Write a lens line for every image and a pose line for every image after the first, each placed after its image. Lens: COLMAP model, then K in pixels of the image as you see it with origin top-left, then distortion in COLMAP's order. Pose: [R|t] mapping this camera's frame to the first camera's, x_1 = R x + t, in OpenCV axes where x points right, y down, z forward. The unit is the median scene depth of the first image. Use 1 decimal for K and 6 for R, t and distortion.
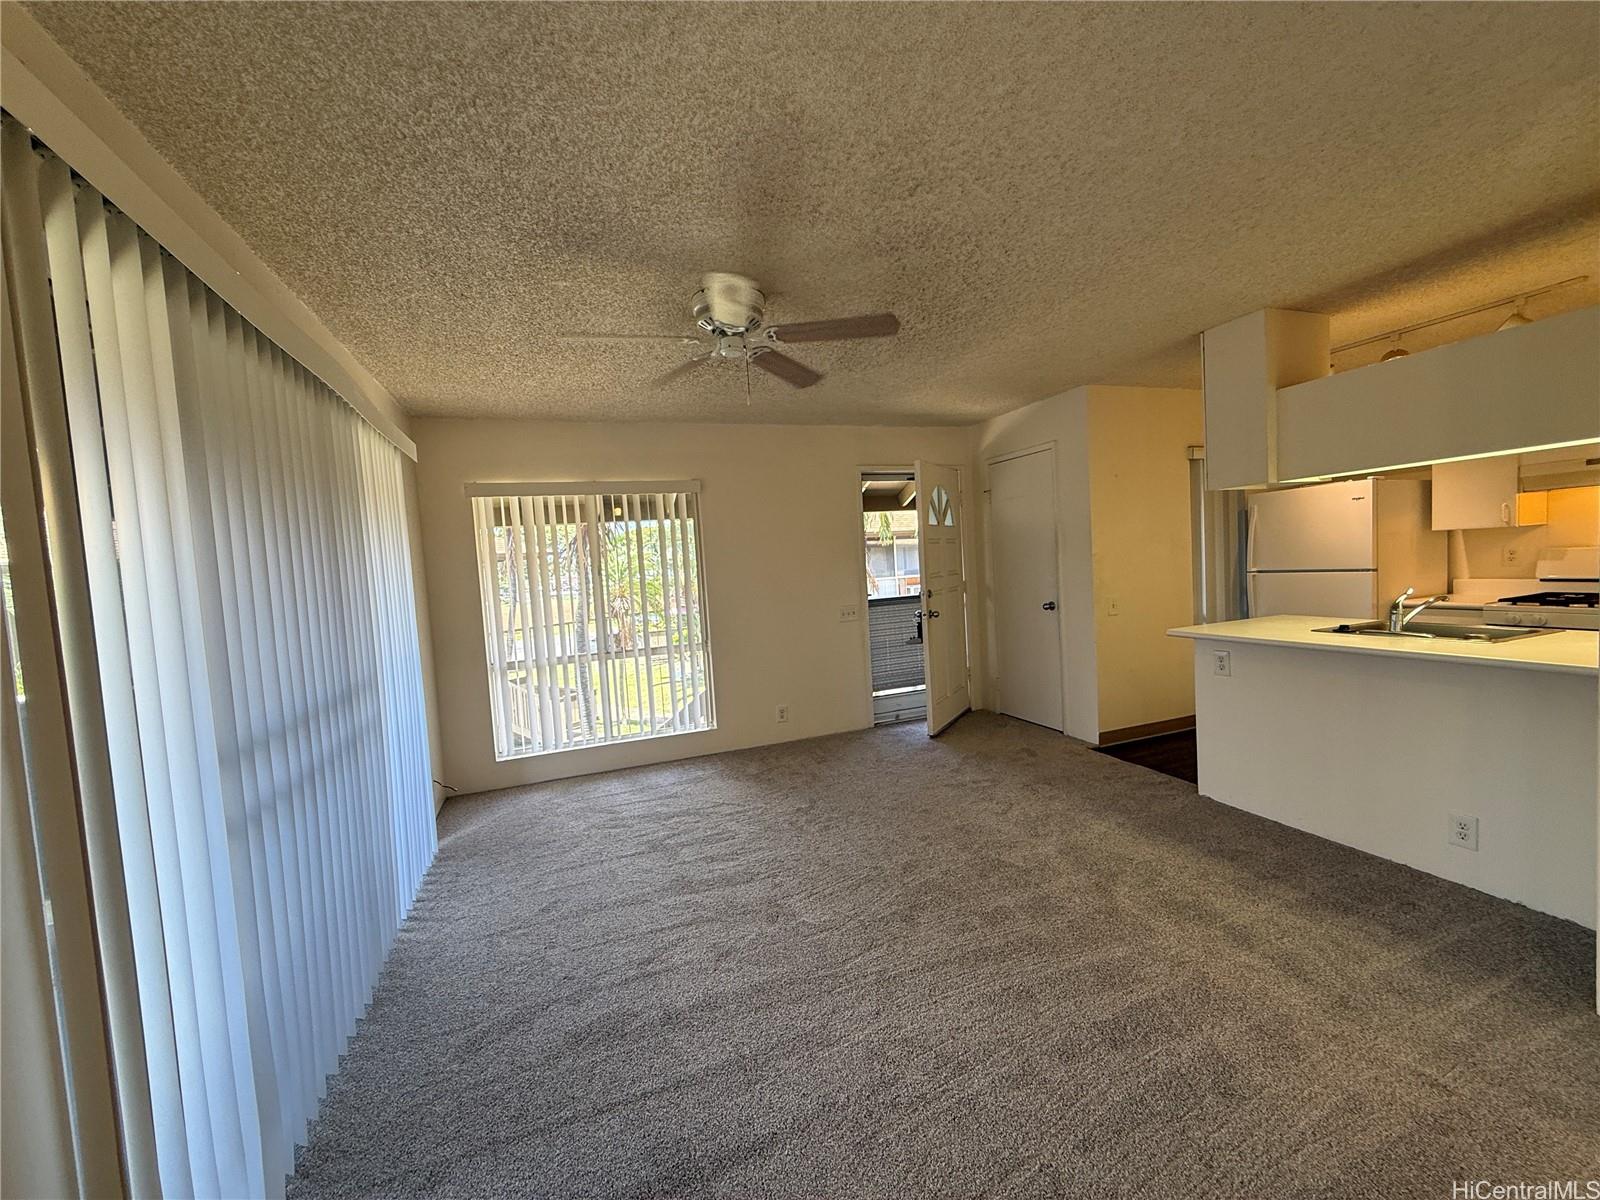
lens RADIAL K [[640.3, 0, 799.0], [0, 640.3, 602.0], [0, 0, 1]] dist [0.000092, 0.000427]
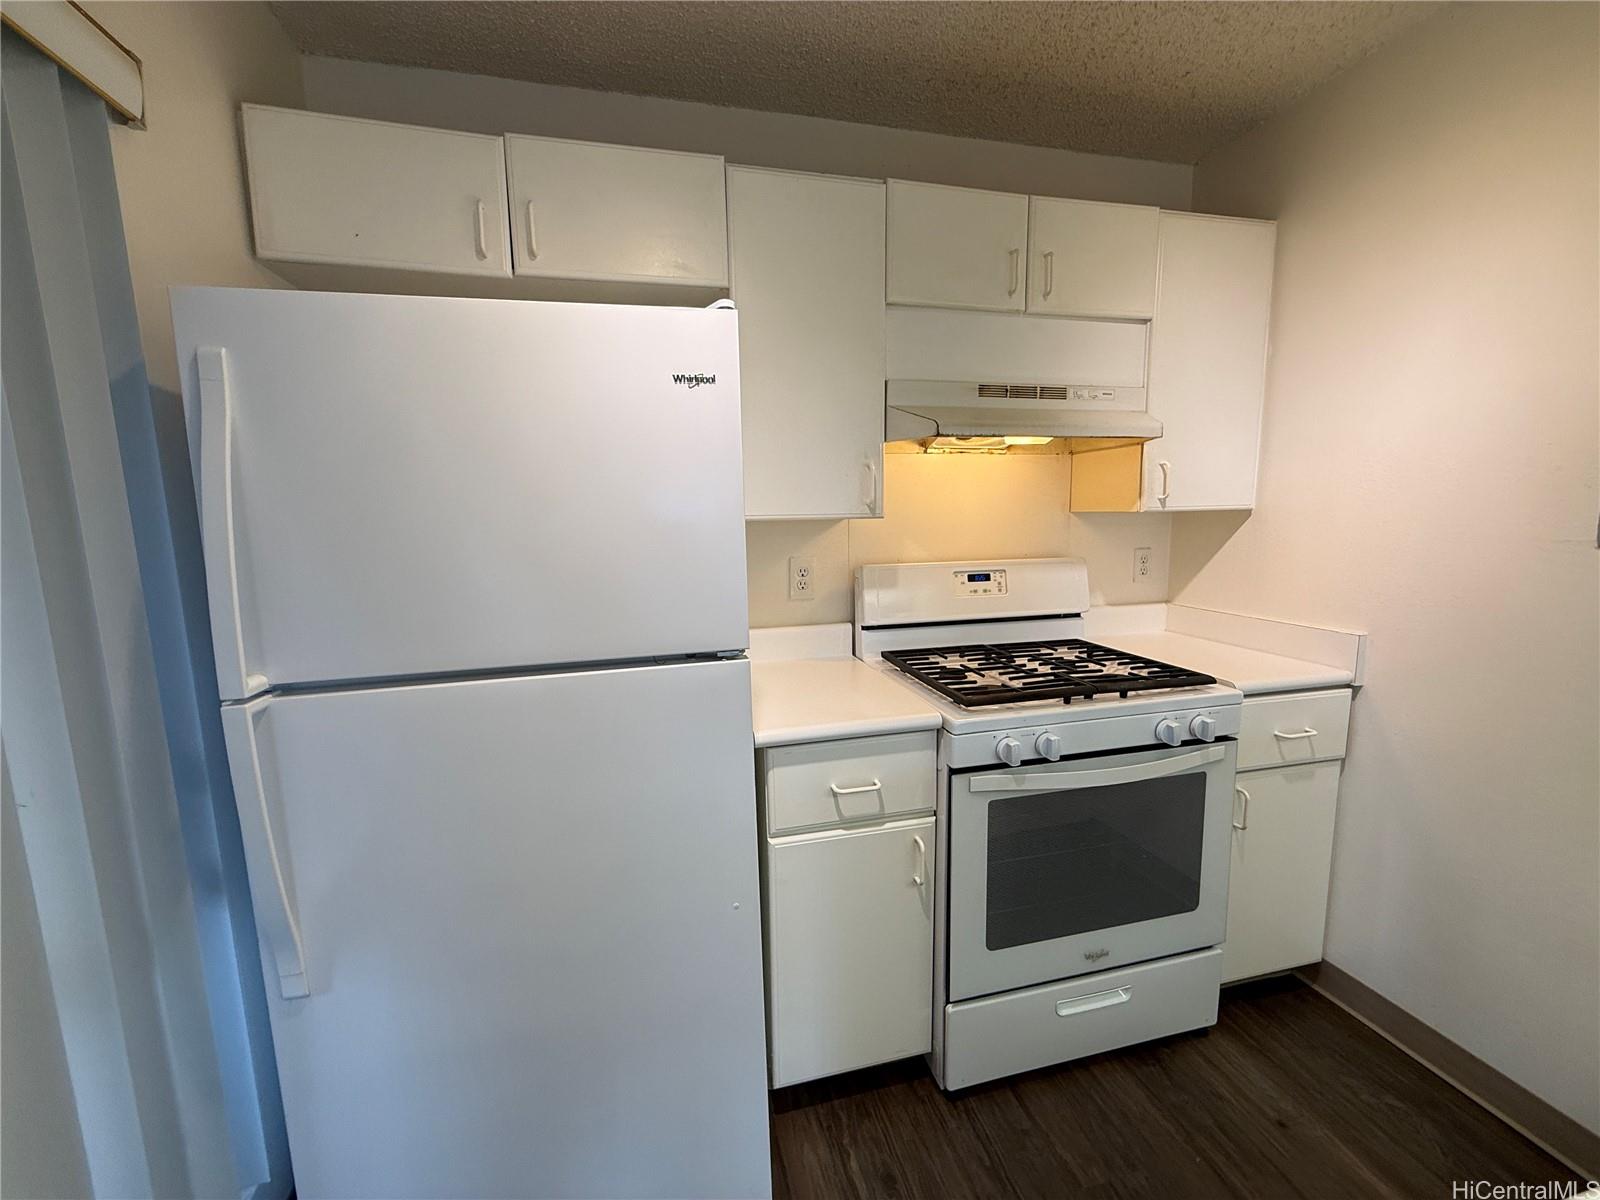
lens RADIAL K [[640.3, 0, 798.4], [0, 640.3, 597.4], [0, 0, 1]] dist [0.000092, 0.000427]
pose [[0.108011, -0.082995, 0.990679, 0.620114], [0.065453, 0.994941, 0.076216, -0.092207], [-0.991993, 0.056611, 0.112897, 0.937441]]
